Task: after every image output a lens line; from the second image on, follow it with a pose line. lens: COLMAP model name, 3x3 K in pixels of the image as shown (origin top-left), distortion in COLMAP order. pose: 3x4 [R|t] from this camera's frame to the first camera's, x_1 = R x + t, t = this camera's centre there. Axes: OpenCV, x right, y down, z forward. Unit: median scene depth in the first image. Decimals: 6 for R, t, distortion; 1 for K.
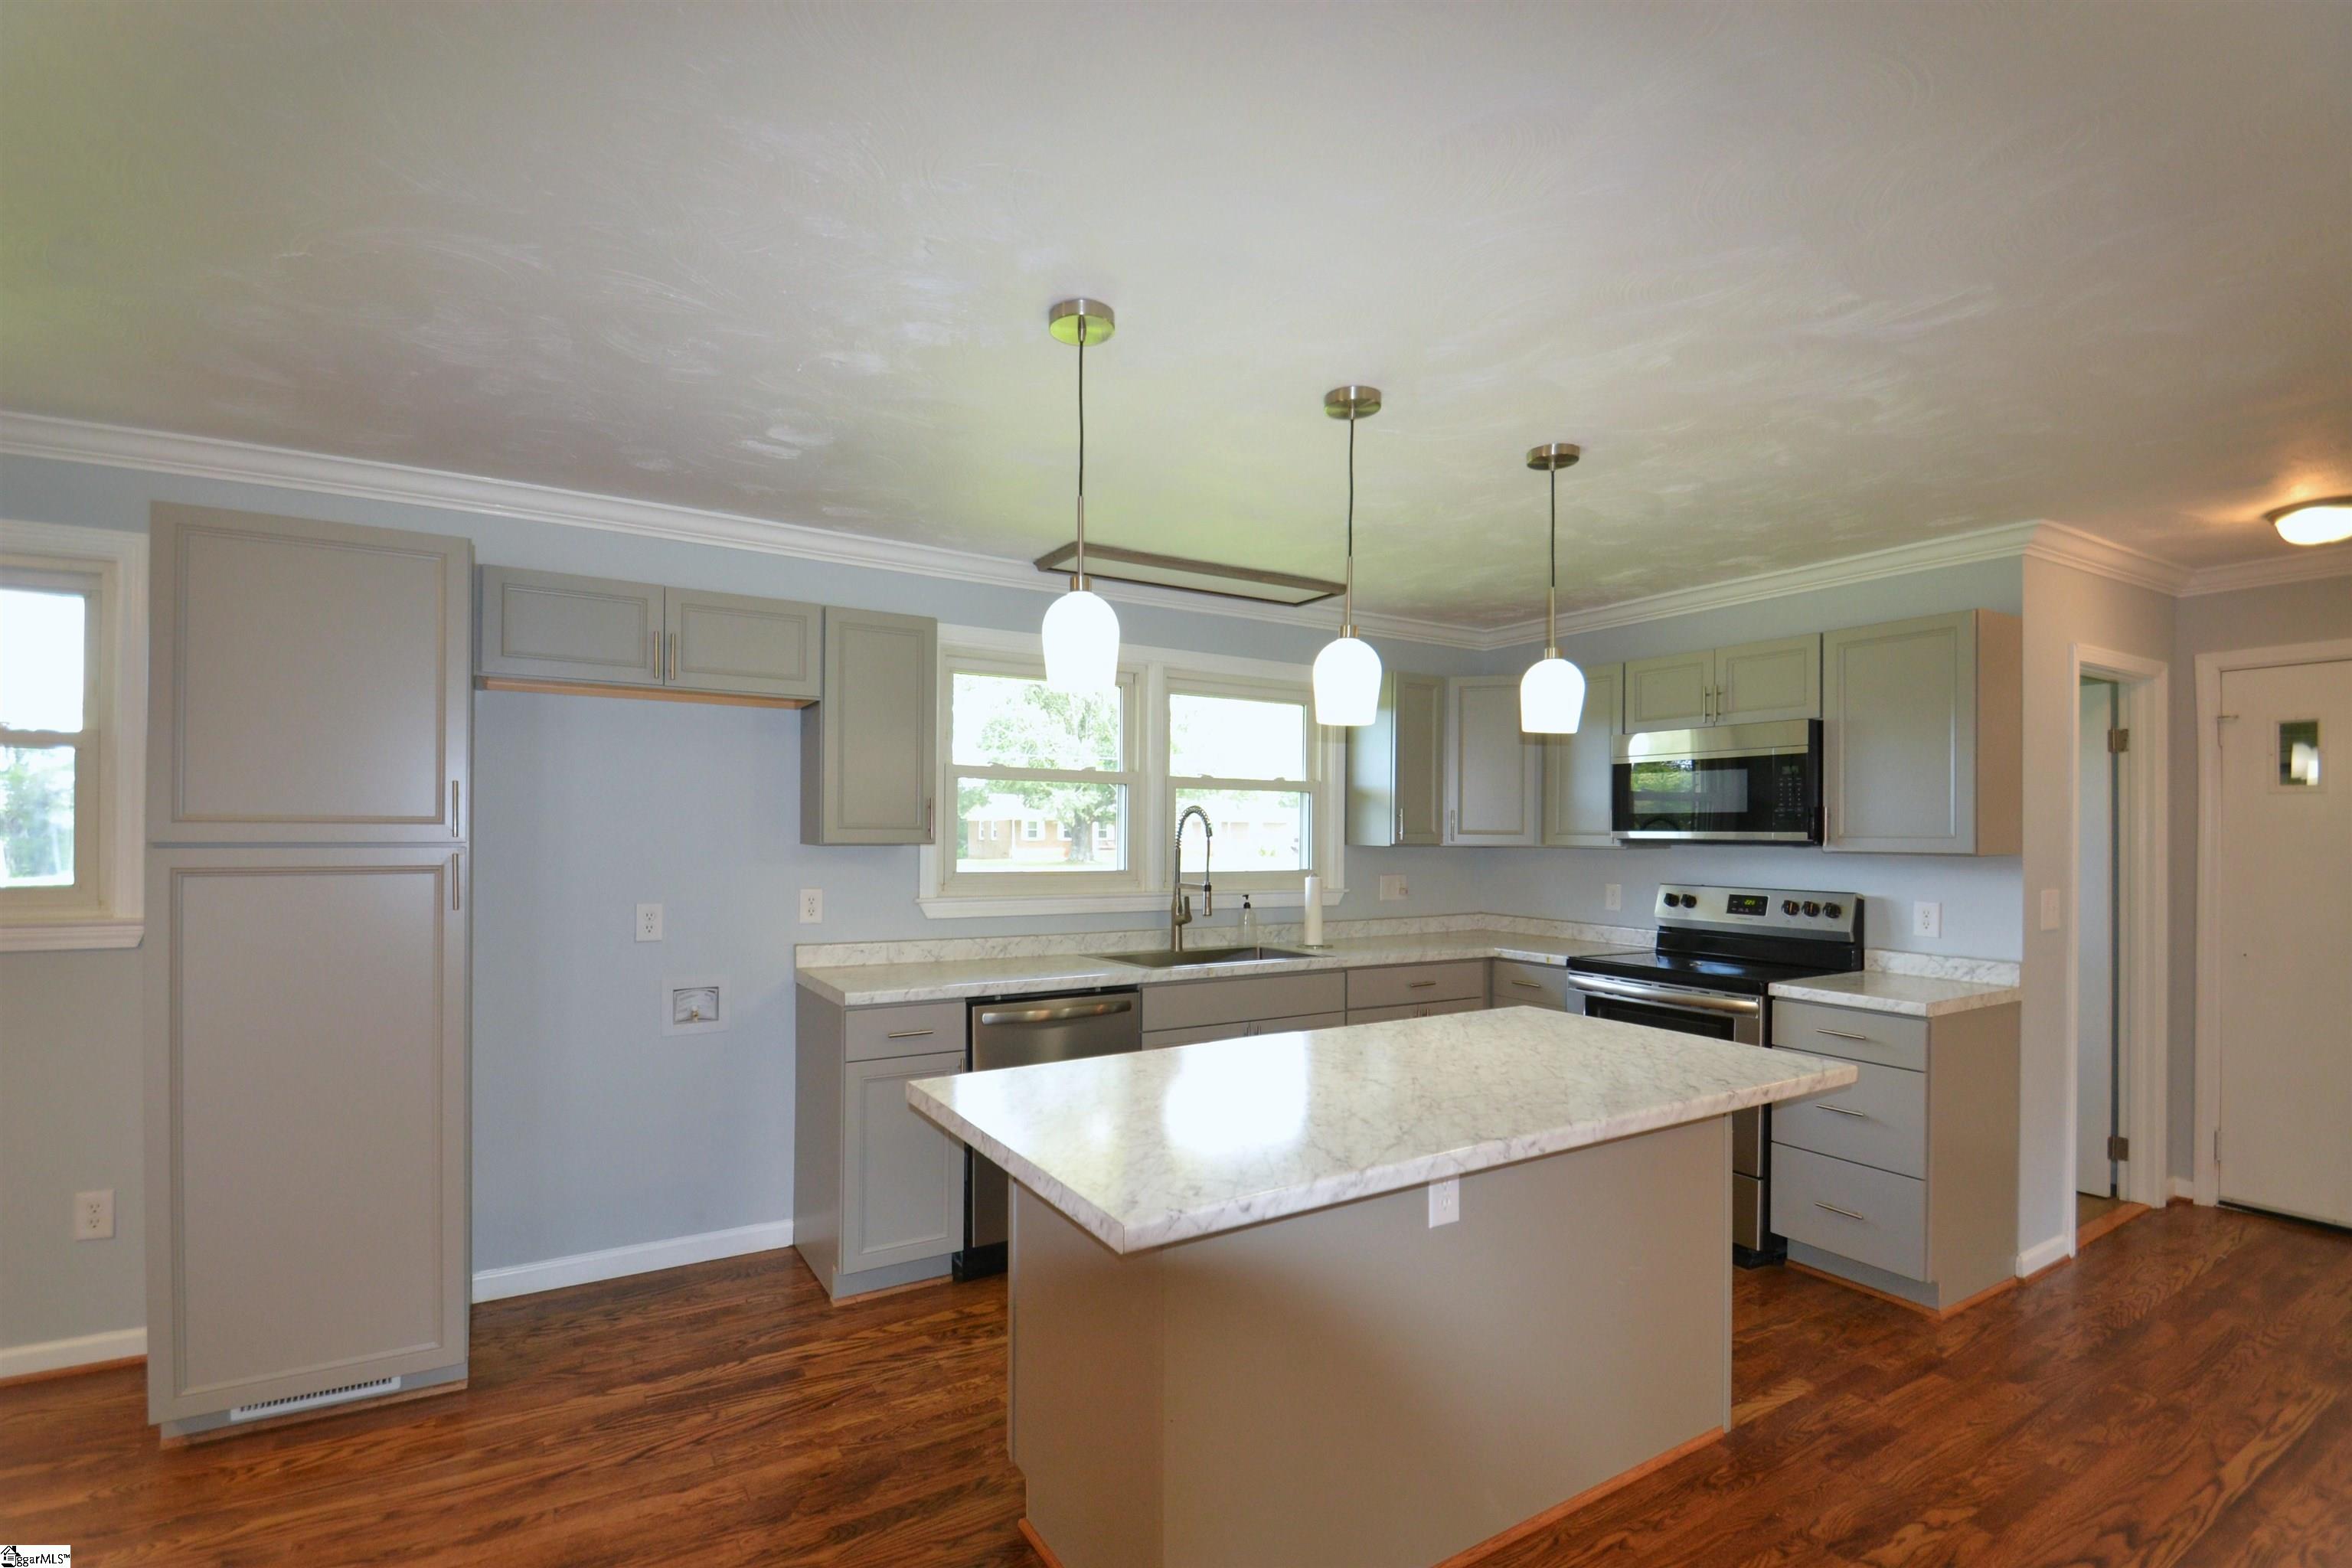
lens RADIAL K [[1065.2, 0, 1140.1], [0, 1065.2, 814.6], [0, 0, 1]] dist [-0.003067, -0.007945]
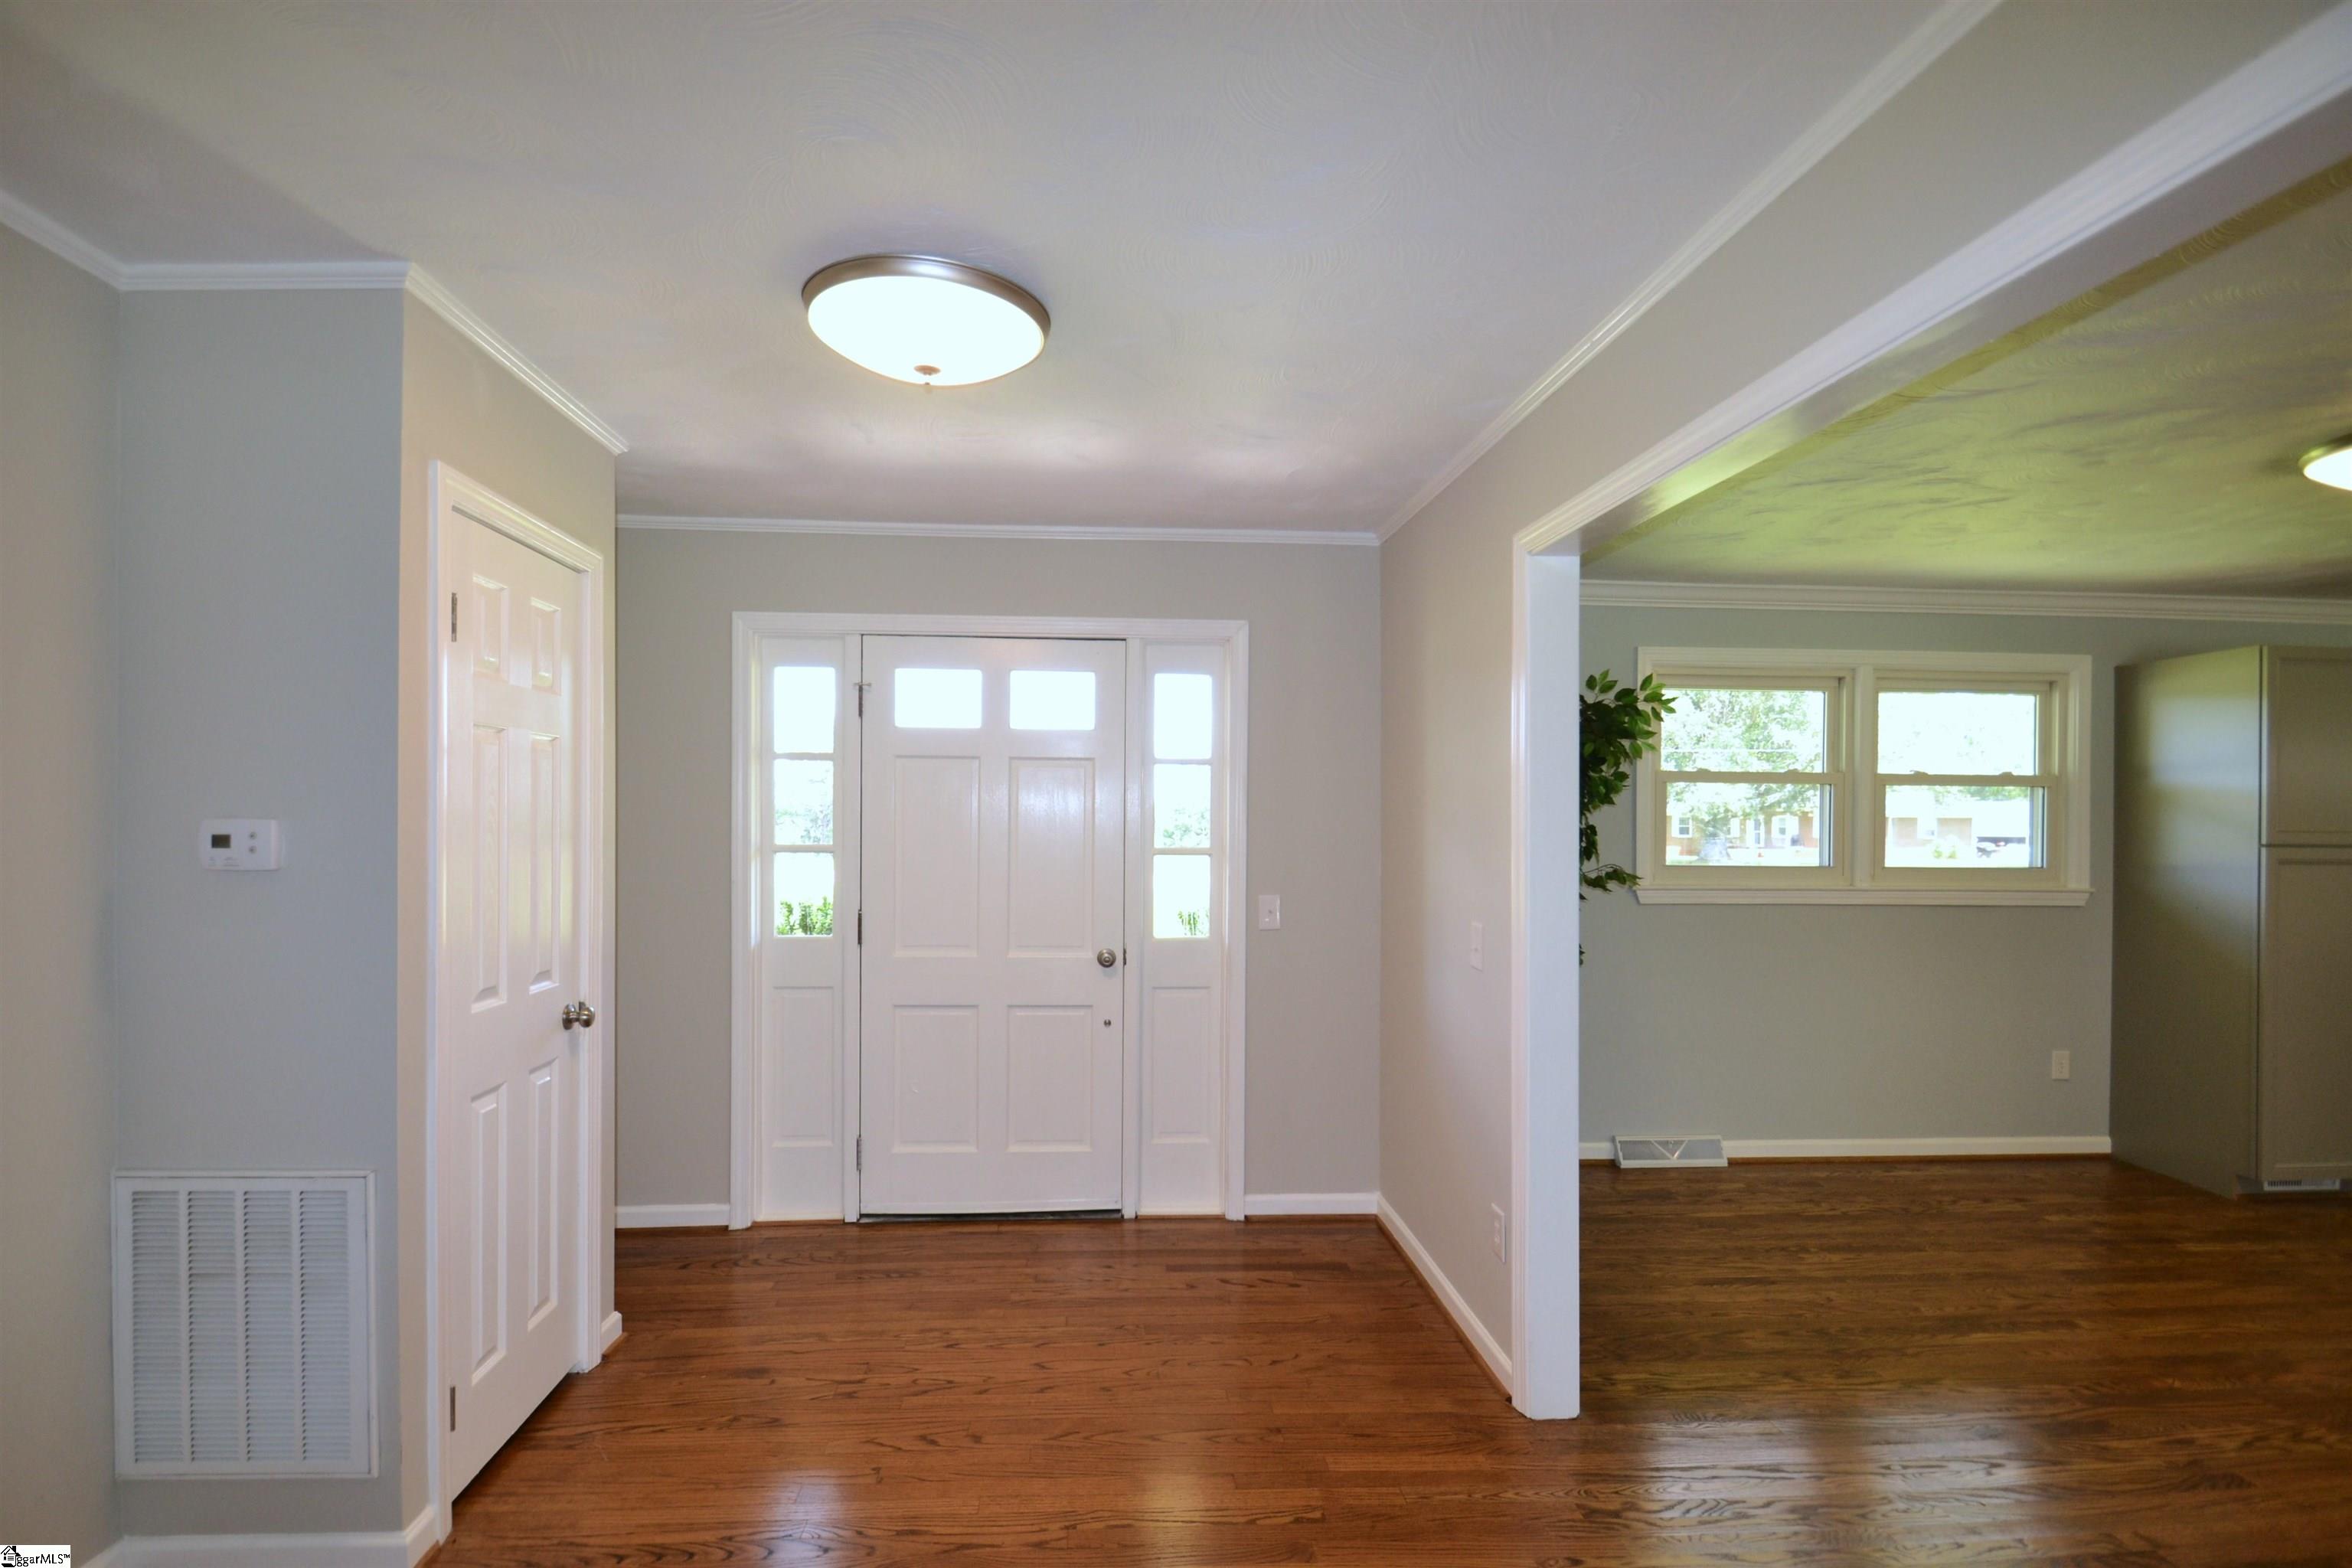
lens RADIAL K [[1065.2, 0, 1133.7], [0, 1065.2, 821.4], [0, 0, 1]] dist [-0.003067, -0.007945]
pose [[0.879488, 0.000073, -0.475921, -1.038270], [0.002463, 0.999986, 0.004705, -0.012090], [0.475915, -0.005310, 0.879475, -0.821109]]
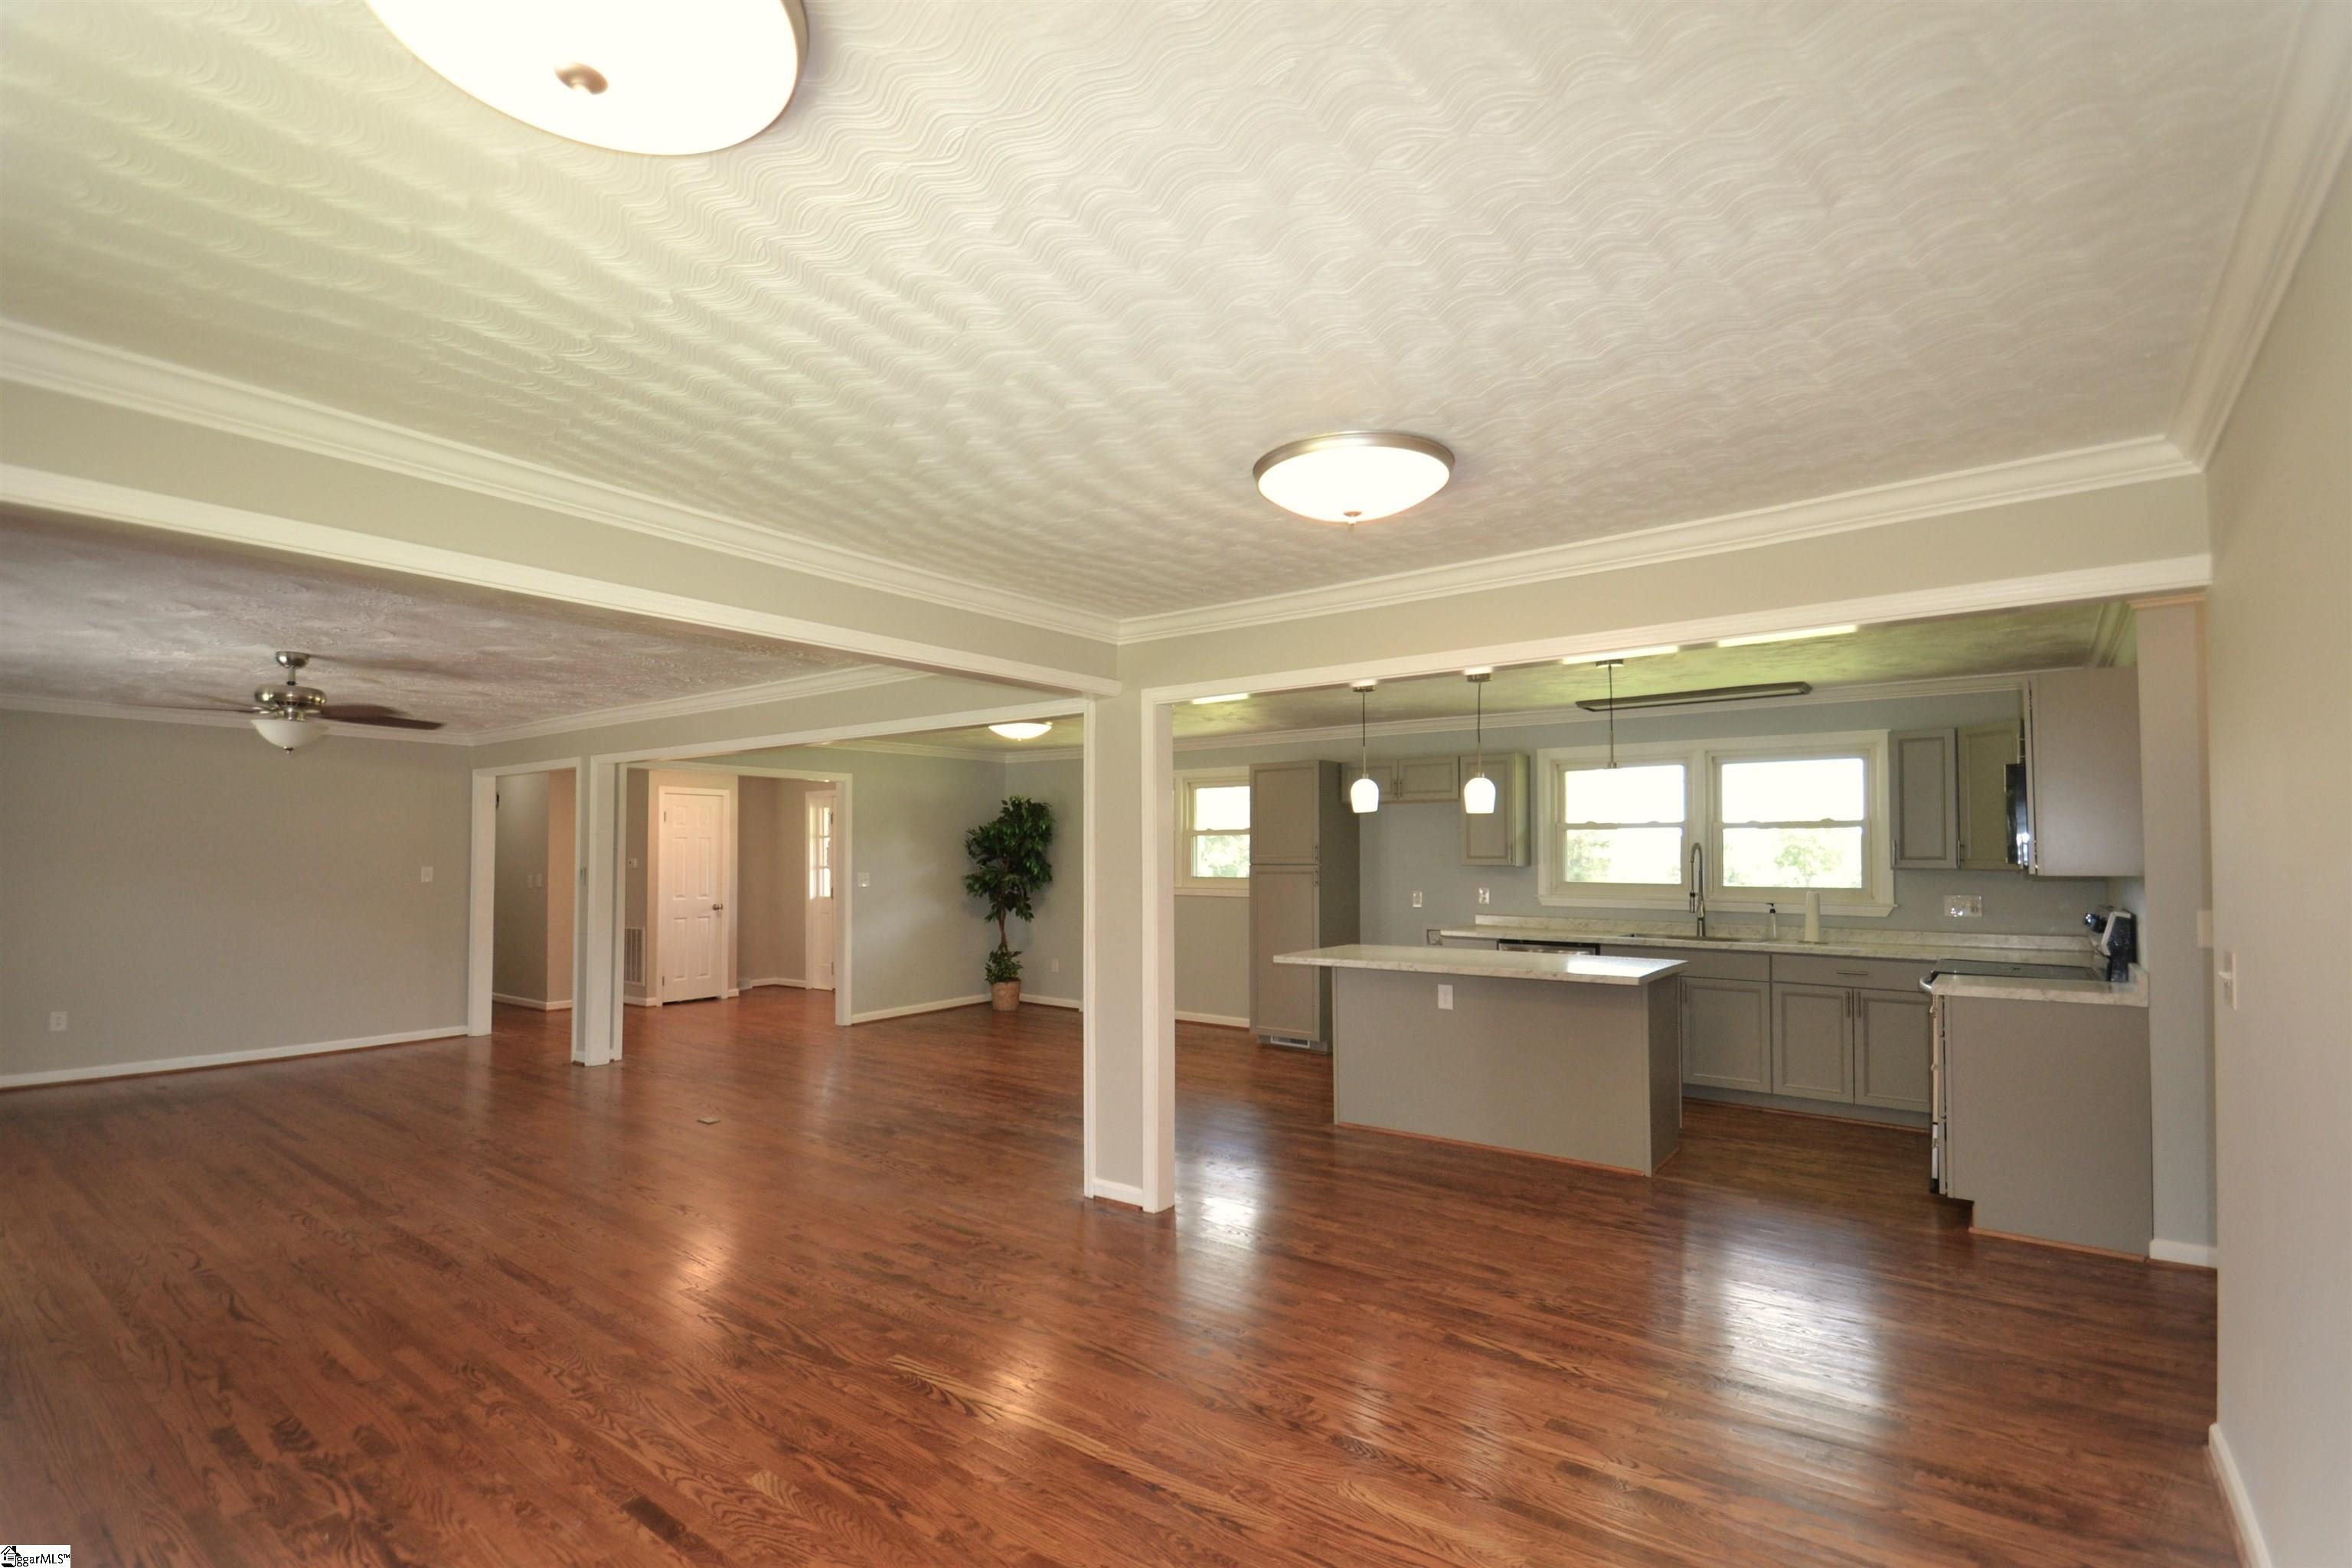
lens RADIAL K [[1065.2, 0, 1135.8], [0, 1065.2, 832.4], [0, 0, 1]] dist [-0.003067, -0.007945]
pose [[0.361234, -0.028093, -0.932052, 1.301356], [0.008704, 0.999604, -0.026756, 0.012314], [0.932435, 0.001553, 0.361336, -0.337429]]
